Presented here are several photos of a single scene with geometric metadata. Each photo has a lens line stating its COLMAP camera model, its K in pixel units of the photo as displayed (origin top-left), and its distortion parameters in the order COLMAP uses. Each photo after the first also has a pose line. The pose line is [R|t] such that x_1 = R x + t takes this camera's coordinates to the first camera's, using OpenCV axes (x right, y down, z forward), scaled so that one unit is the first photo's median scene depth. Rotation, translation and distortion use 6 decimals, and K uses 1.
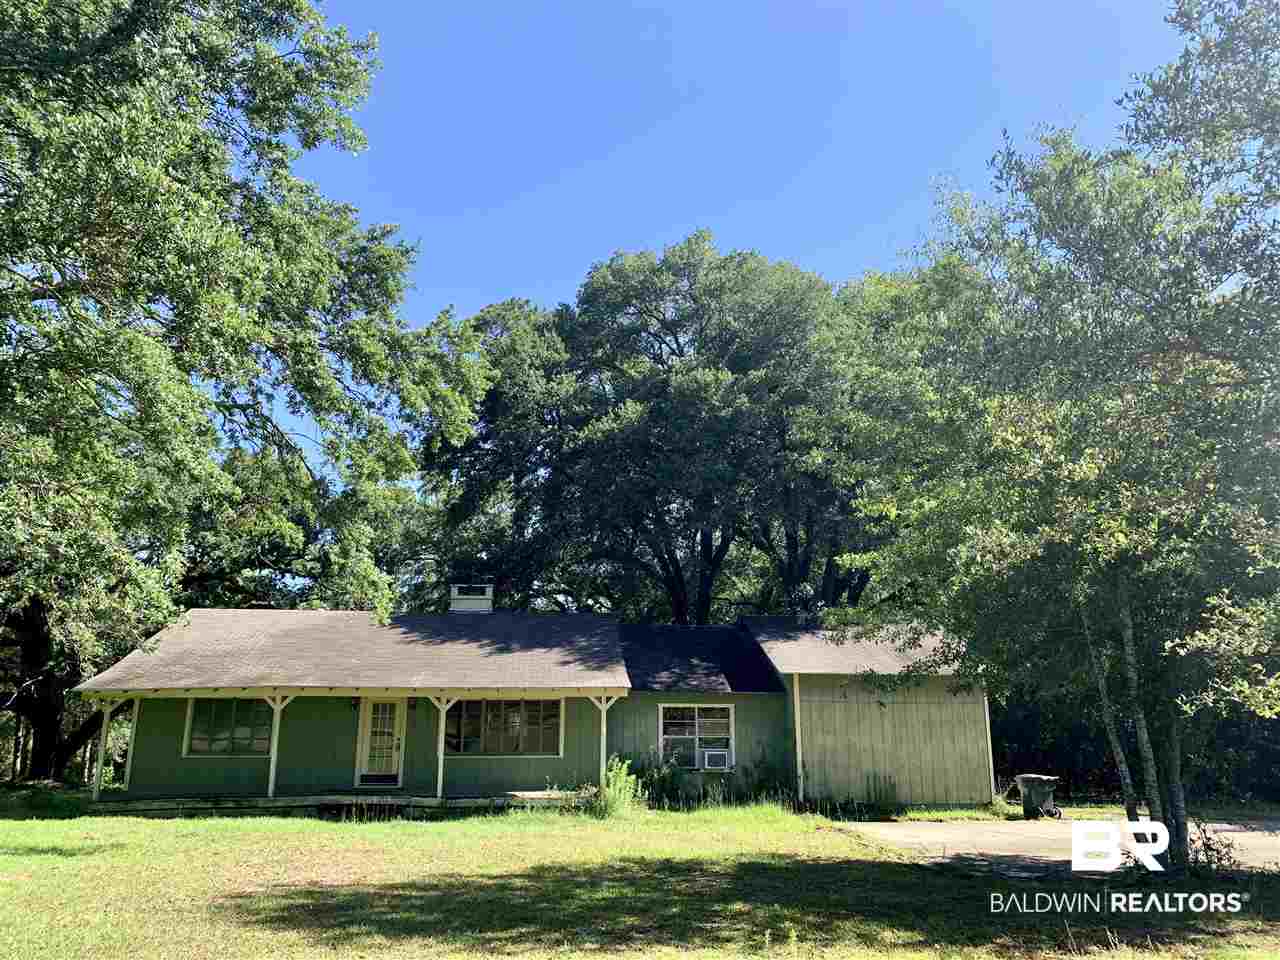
lens RADIAL K [[1015.0, 0, 626.0], [0, 1015.0, 437.6], [0, 0, 1]] dist [0.029073, -0.008085]
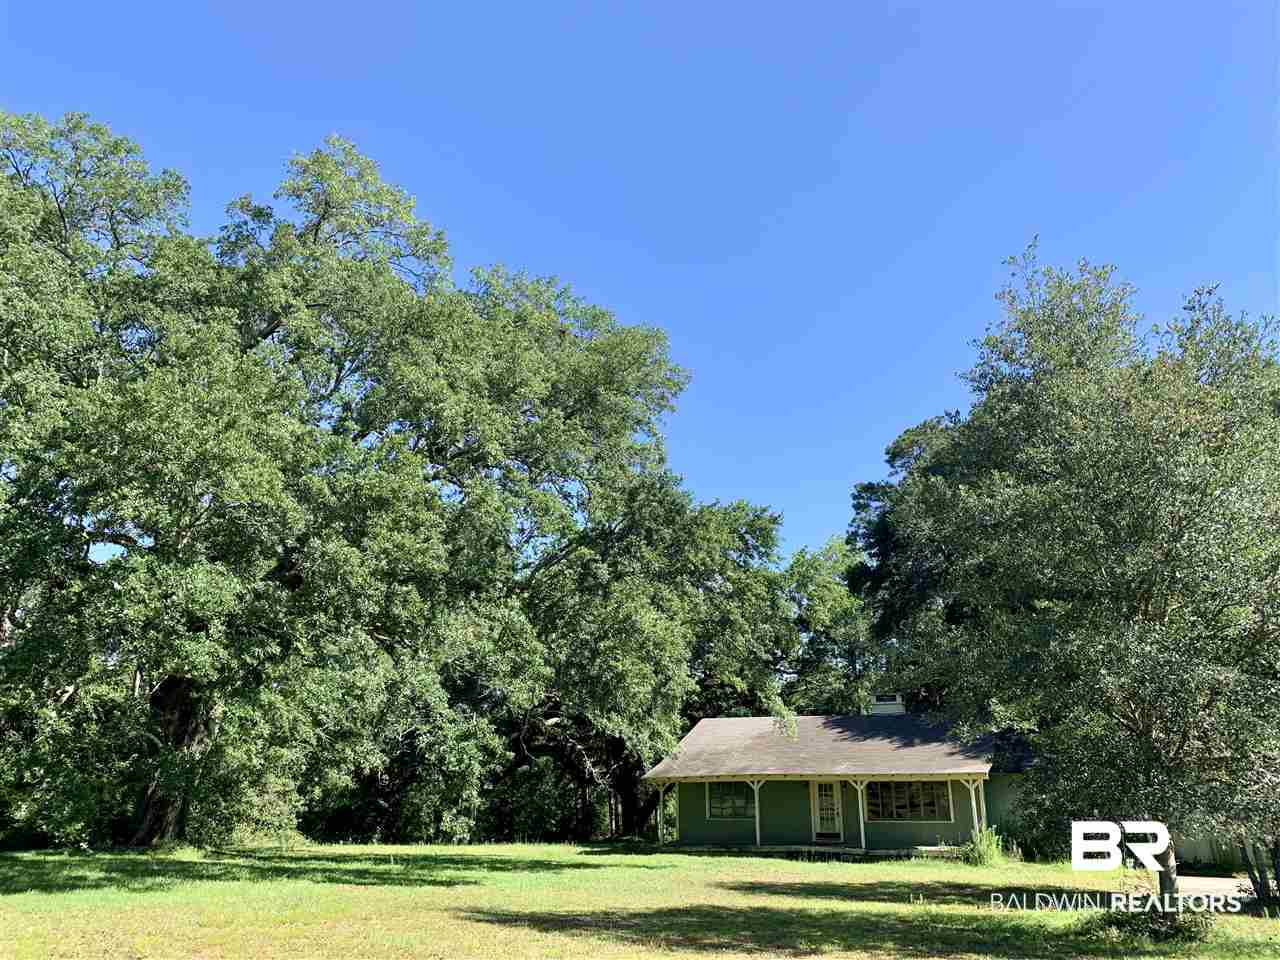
lens RADIAL K [[967.1, 0, 639.7], [0, 967.1, 470.6], [0, 0, 1]] dist [0.092773, -0.136967]
pose [[0.884409, -0.154885, -0.440262, 0.234133], [0.136020, 0.987915, -0.074311, -0.129699], [0.446451, 0.005837, 0.894789, -0.424582]]
